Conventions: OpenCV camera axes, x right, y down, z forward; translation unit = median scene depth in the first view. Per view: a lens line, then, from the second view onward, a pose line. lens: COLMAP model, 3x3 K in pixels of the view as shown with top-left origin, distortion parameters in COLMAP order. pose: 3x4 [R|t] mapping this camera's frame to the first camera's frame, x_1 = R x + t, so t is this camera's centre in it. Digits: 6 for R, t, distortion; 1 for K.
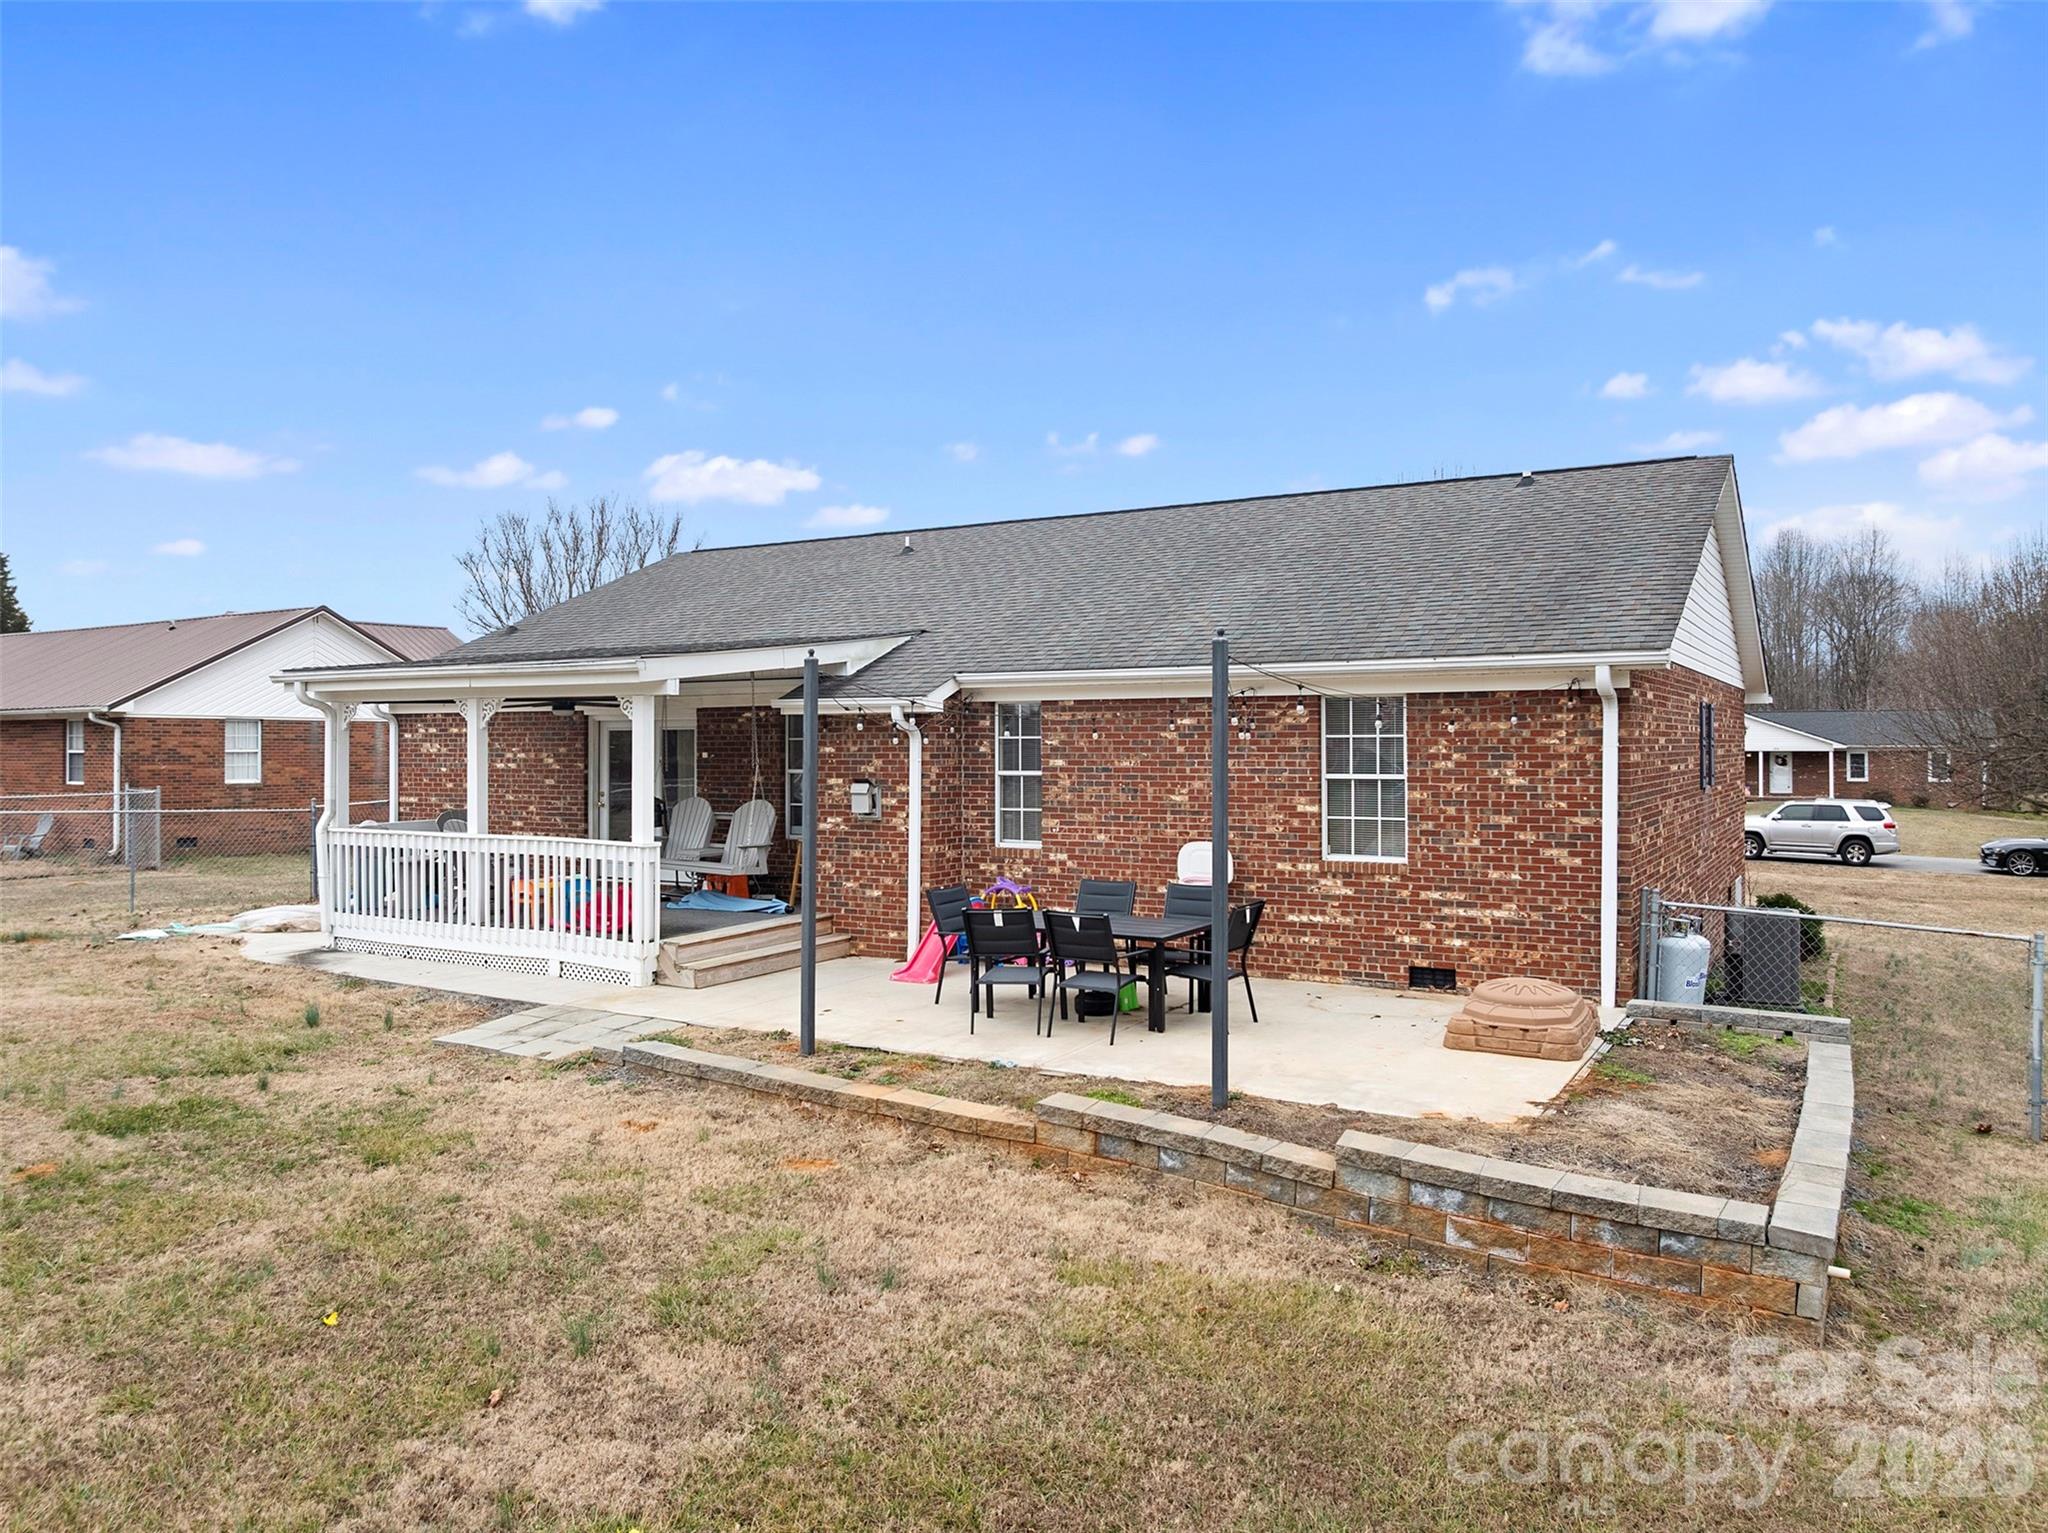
lens RADIAL K [[1432.9, 0, 1035.8], [0, 1432.9, 763.0], [0, 0, 1]] dist [-0.041437, -0.001191]
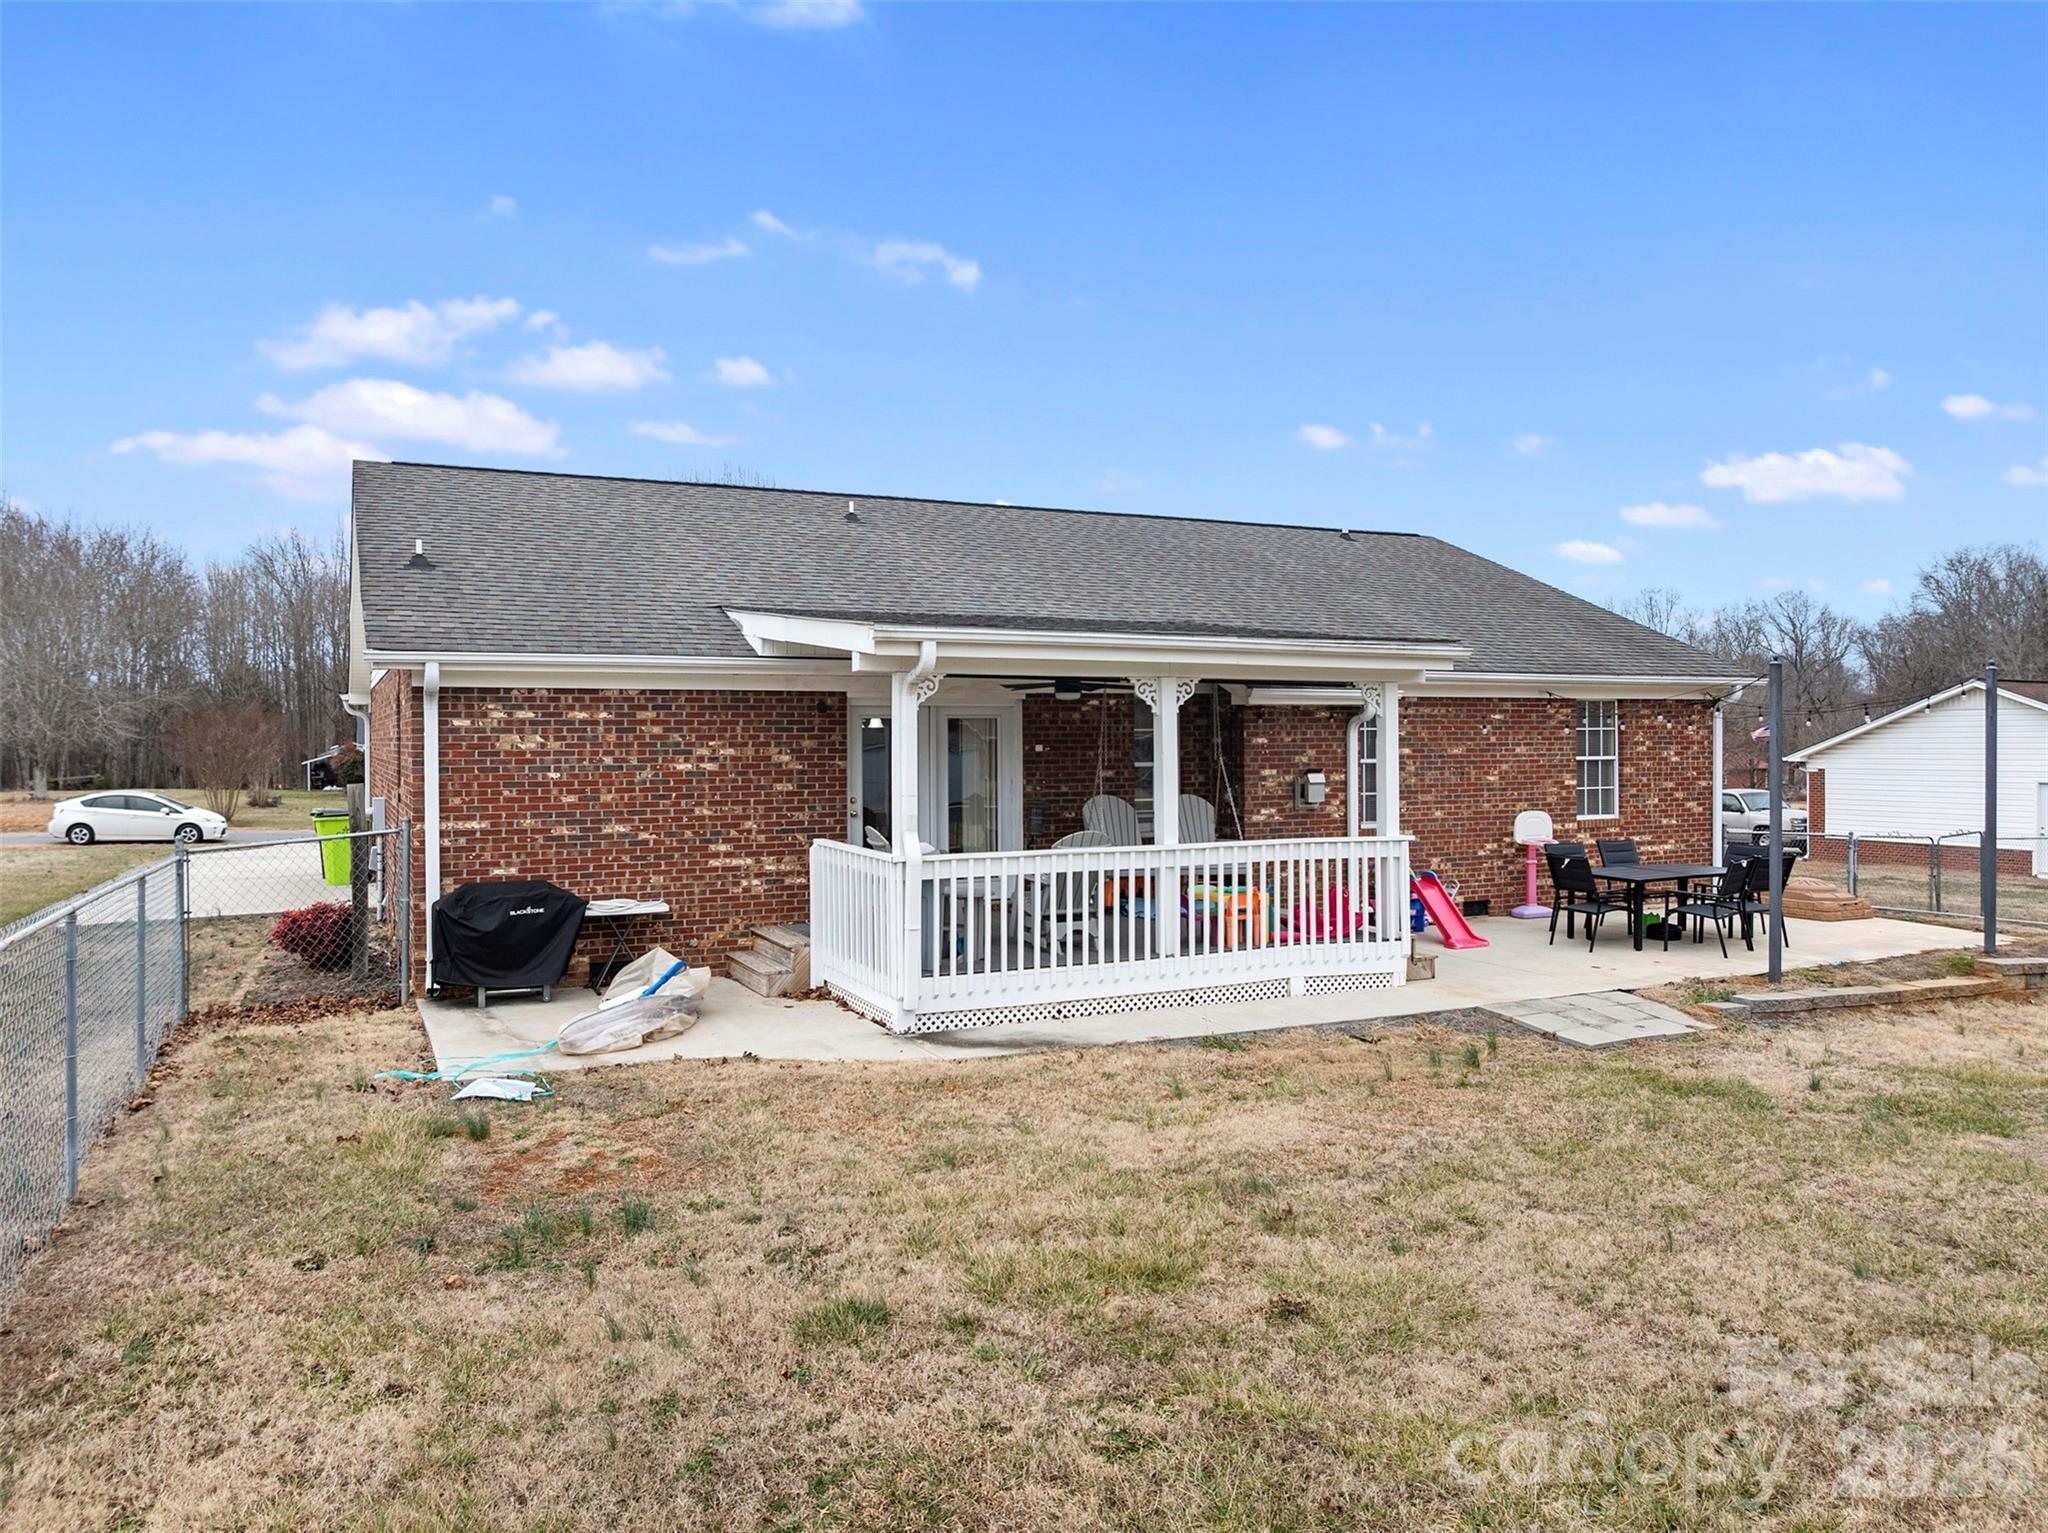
lens RADIAL K [[1432.9, 0, 1035.8], [0, 1432.9, 763.0], [0, 0, 1]] dist [-0.041437, -0.001191]
pose [[0.563014, -0.014622, 0.826318, -1.111618], [0.014357, 0.999866, 0.007910, -0.004038], [-0.826322, 0.007410, 0.563149, 0.606554]]
